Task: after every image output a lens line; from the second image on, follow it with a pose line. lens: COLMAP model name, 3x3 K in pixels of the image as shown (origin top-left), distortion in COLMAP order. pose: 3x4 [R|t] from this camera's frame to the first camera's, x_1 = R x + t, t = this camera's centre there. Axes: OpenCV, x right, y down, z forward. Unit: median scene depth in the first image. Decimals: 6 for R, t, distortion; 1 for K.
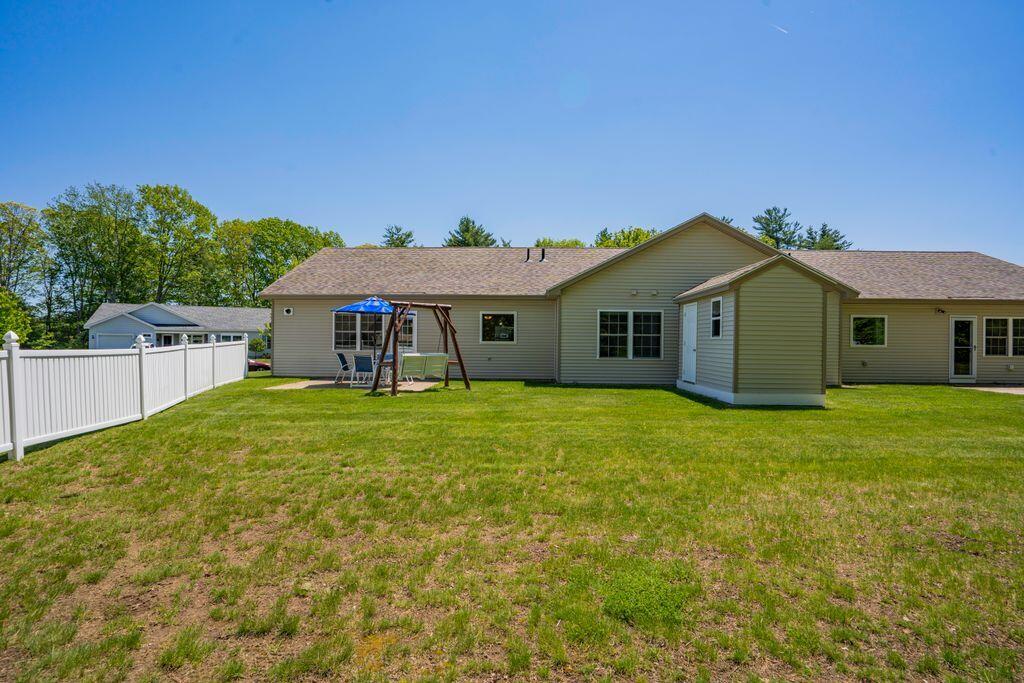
lens RADIAL K [[465.7, 0, 512.0], [0, 465.7, 341.5], [0, 0, 1]] dist [-0.037735, 0.000047]
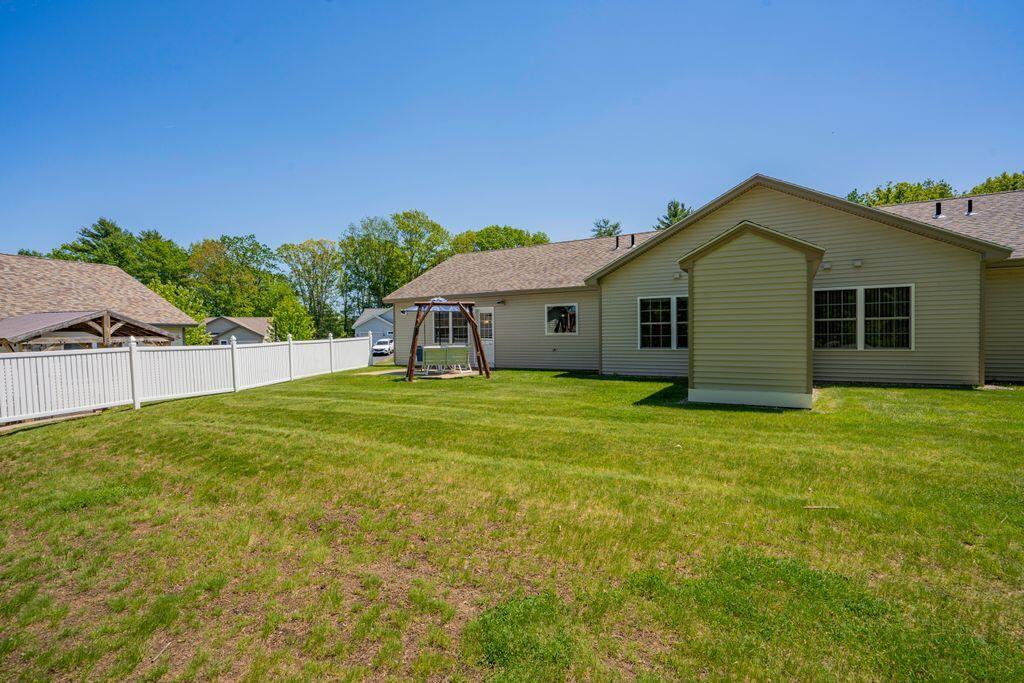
lens RADIAL K [[465.7, 0, 512.0], [0, 465.7, 341.5], [0, 0, 1]] dist [-0.037735, 0.000047]
pose [[0.881691, -0.013392, -0.471638, 0.400048], [0.022464, 0.999655, 0.013610, 0.002864], [0.471293, -0.022595, 0.881687, 0.051080]]
